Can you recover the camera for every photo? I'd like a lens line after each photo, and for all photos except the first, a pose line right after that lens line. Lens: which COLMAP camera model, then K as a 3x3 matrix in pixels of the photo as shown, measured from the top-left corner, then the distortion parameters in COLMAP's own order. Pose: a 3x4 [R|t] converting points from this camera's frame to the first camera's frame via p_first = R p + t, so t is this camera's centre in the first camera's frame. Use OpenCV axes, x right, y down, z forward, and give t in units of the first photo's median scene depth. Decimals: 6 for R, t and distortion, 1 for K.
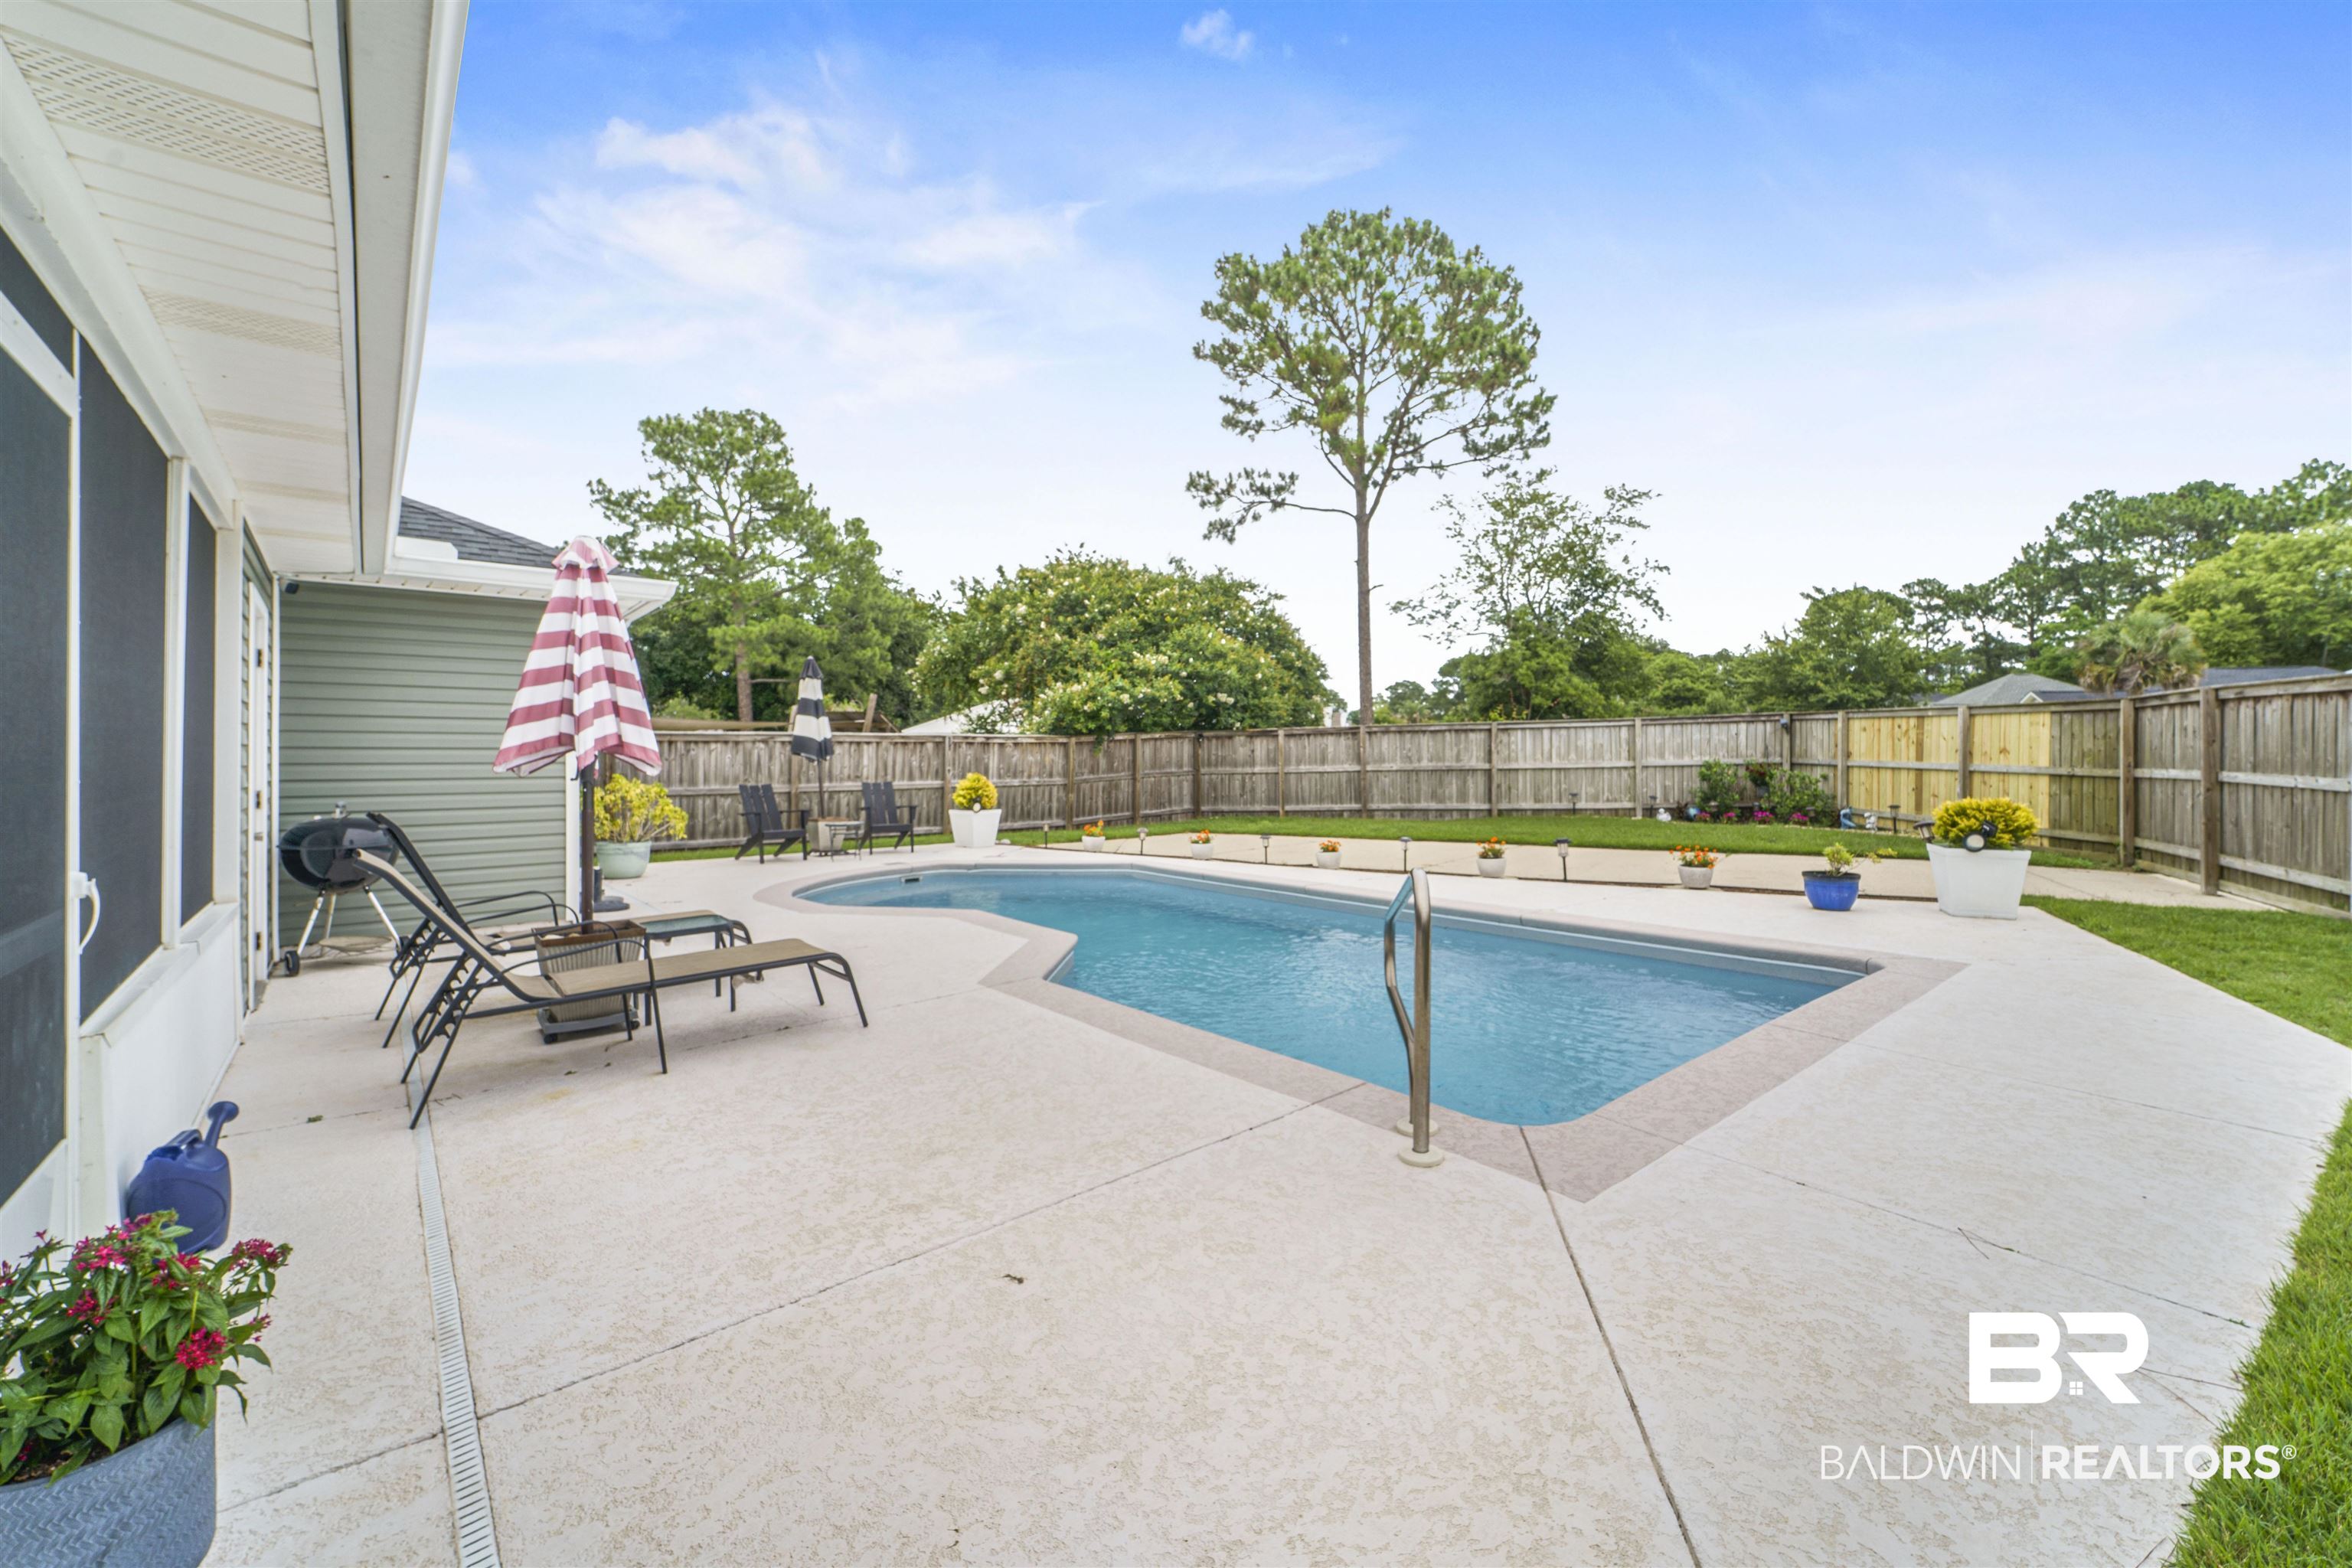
lens RADIAL K [[962.5, 0, 1182.4], [0, 962.5, 750.7], [0, 0, 1]] dist [-0.002693, -0.000694]
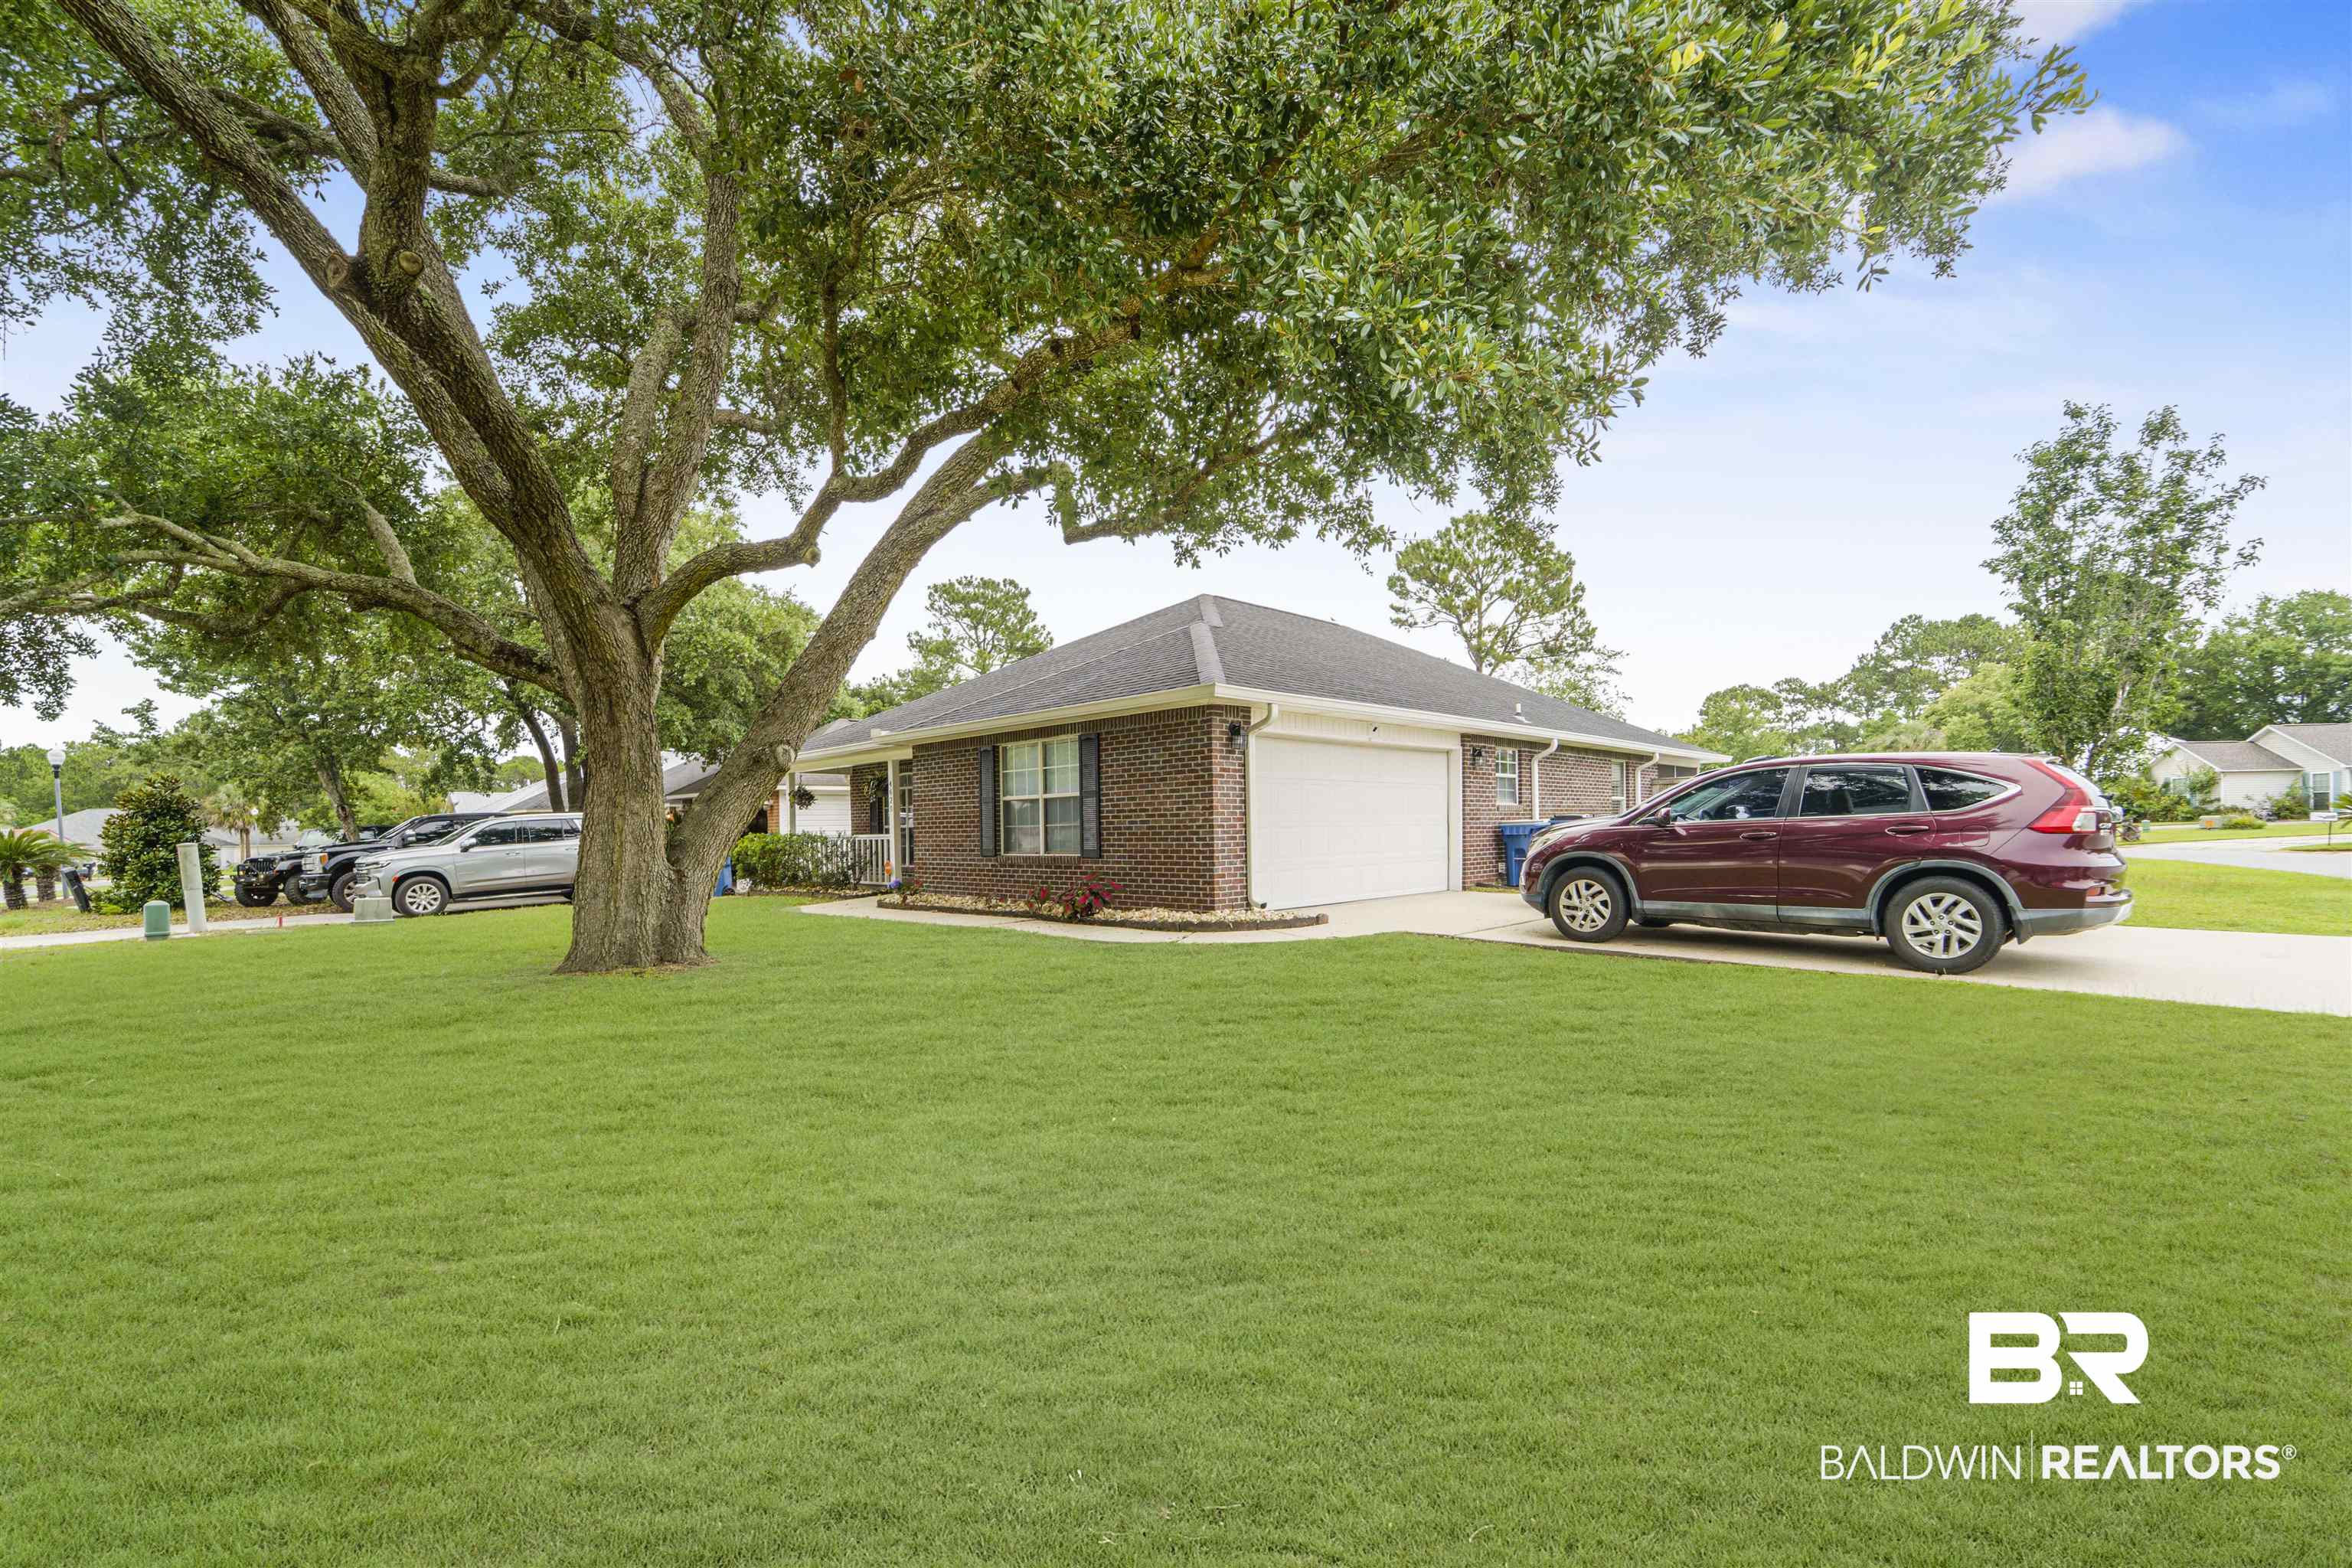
lens RADIAL K [[966.8, 0, 1179.1], [0, 966.8, 855.4], [0, 0, 1]] dist [-0.028858, -0.000121]
pose [[0.996347, -0.017546, 0.083580, -0.821454], [0.014897, 0.999370, 0.032208, 0.012473], [-0.084092, -0.030846, 0.995980, -1.135233]]
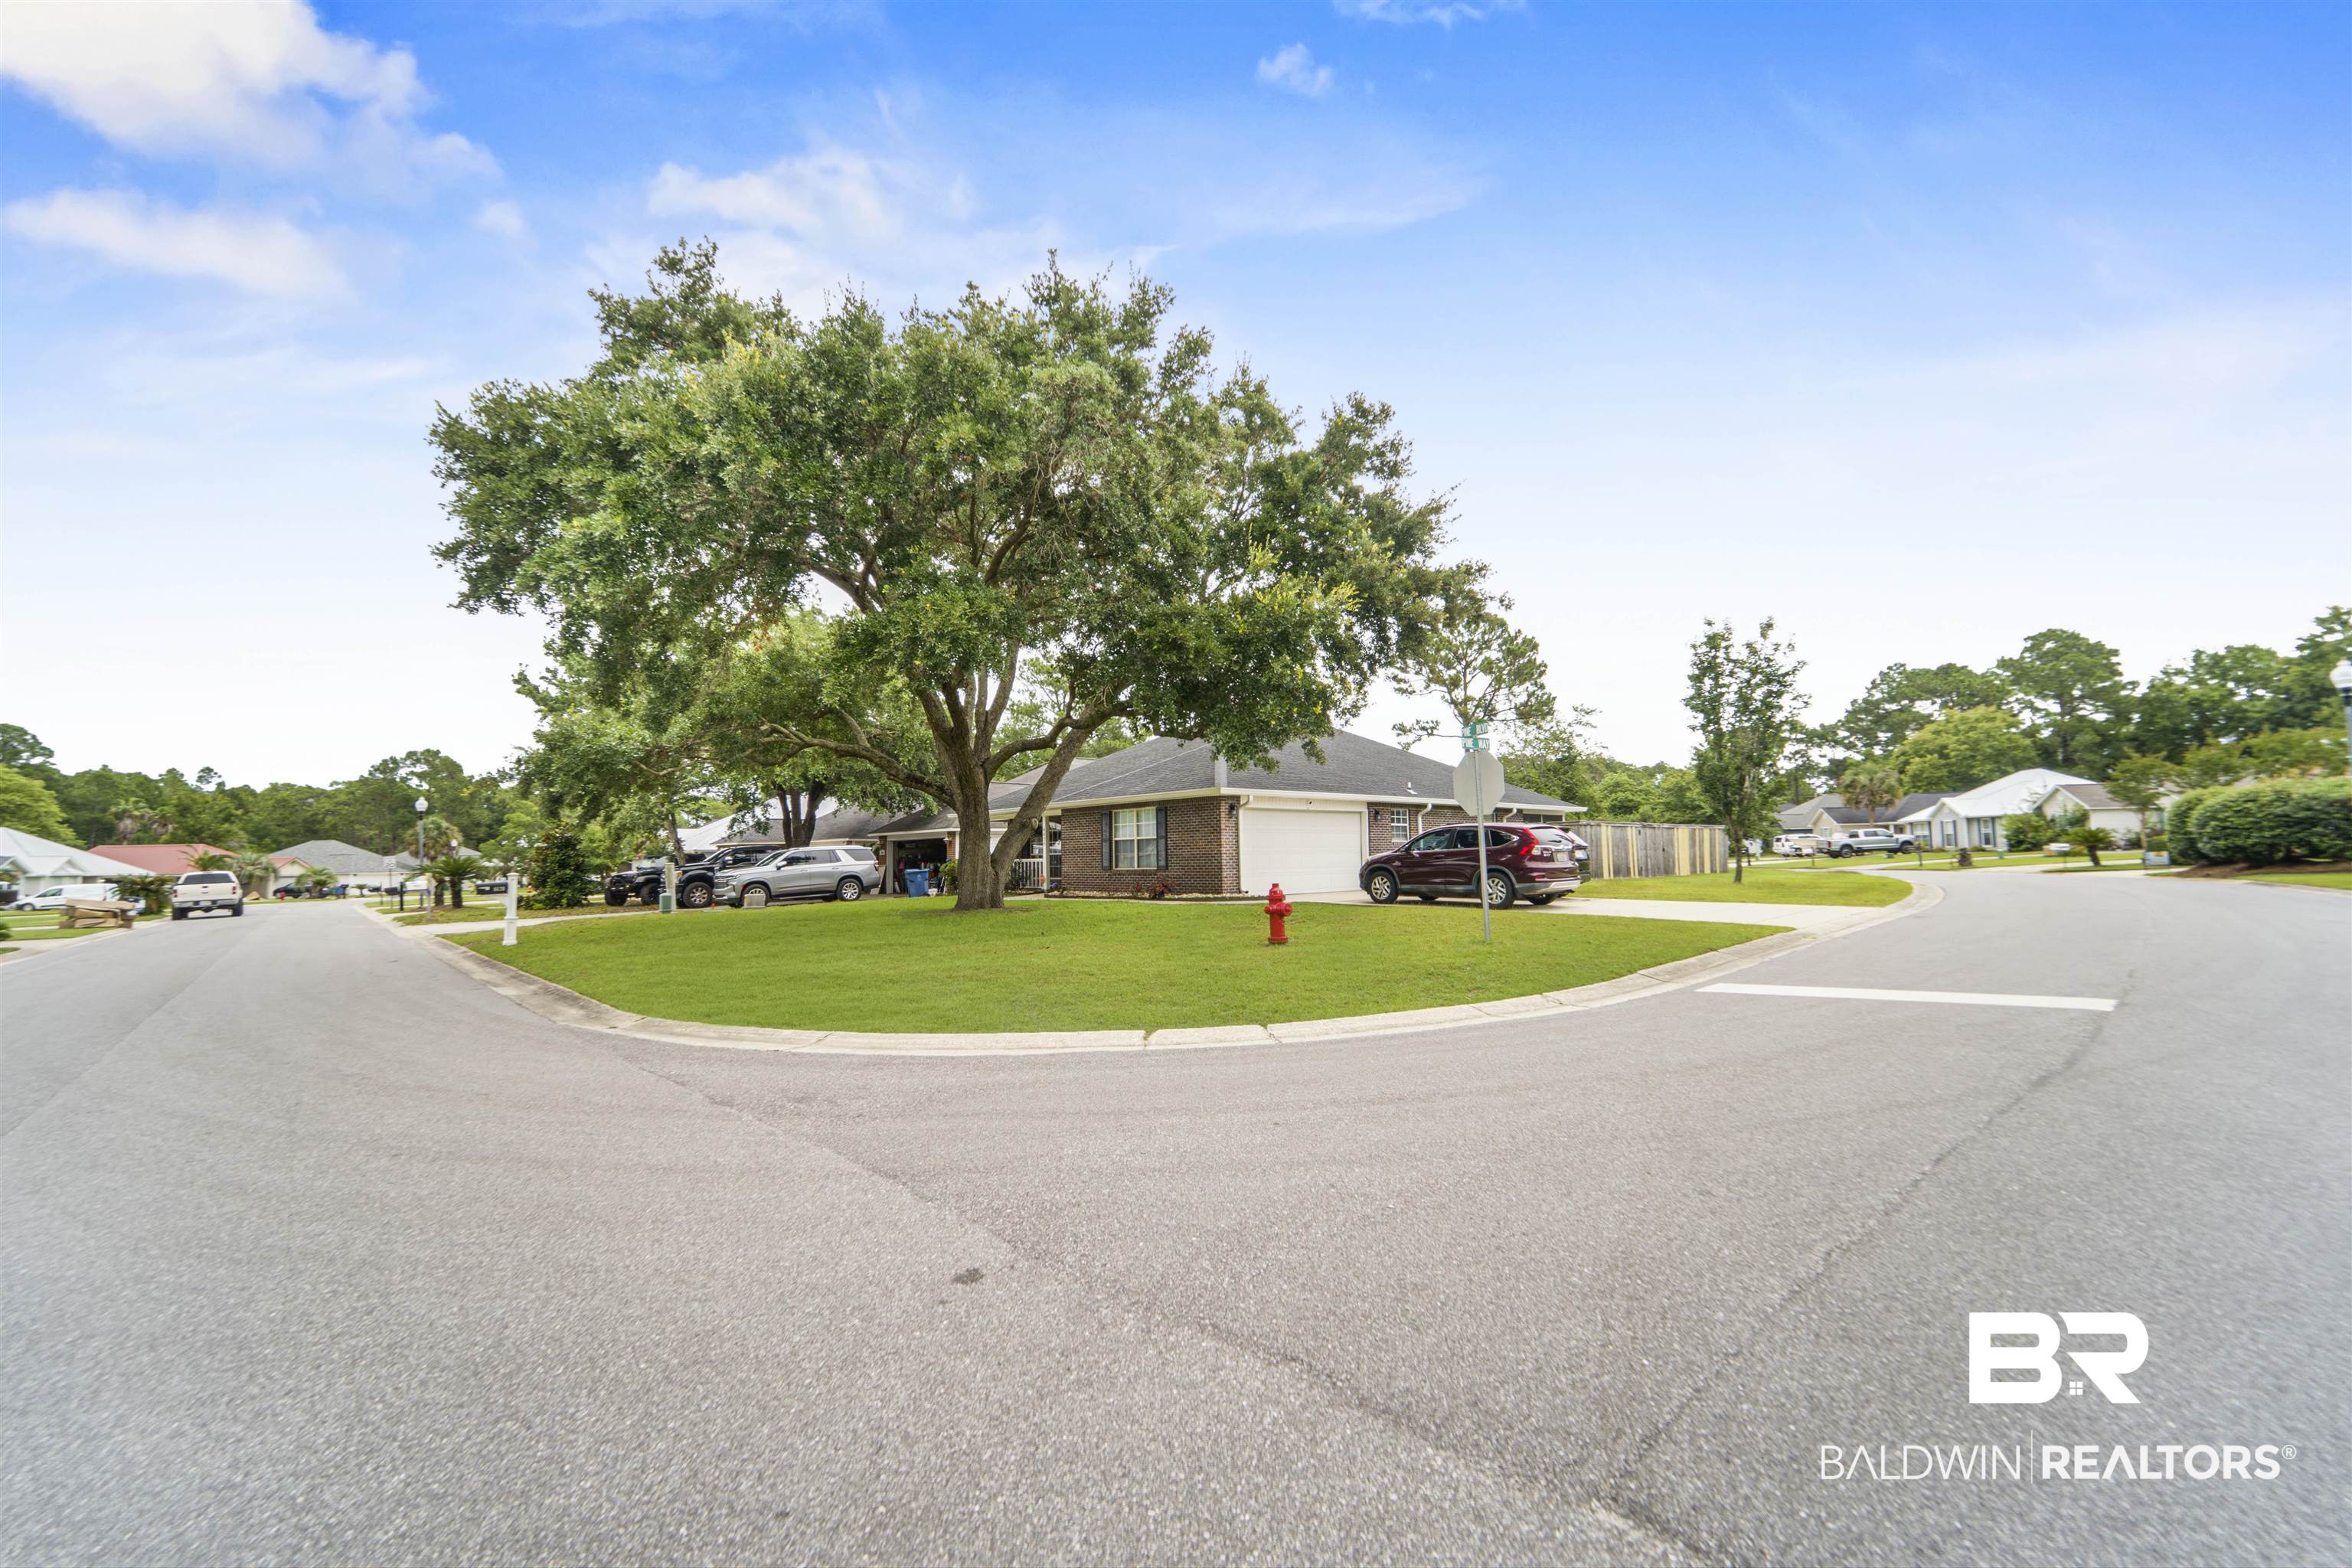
lens RADIAL K [[959.7, 0, 1220.6], [0, 959.7, 805.3], [0, 0, 1]] dist [-0.000253, -0.000086]
pose [[0.997279, -0.011458, 0.072830, -0.840554], [0.015299, 0.998509, -0.052405, 0.016836], [-0.072121, 0.053376, 0.995967, -1.769315]]
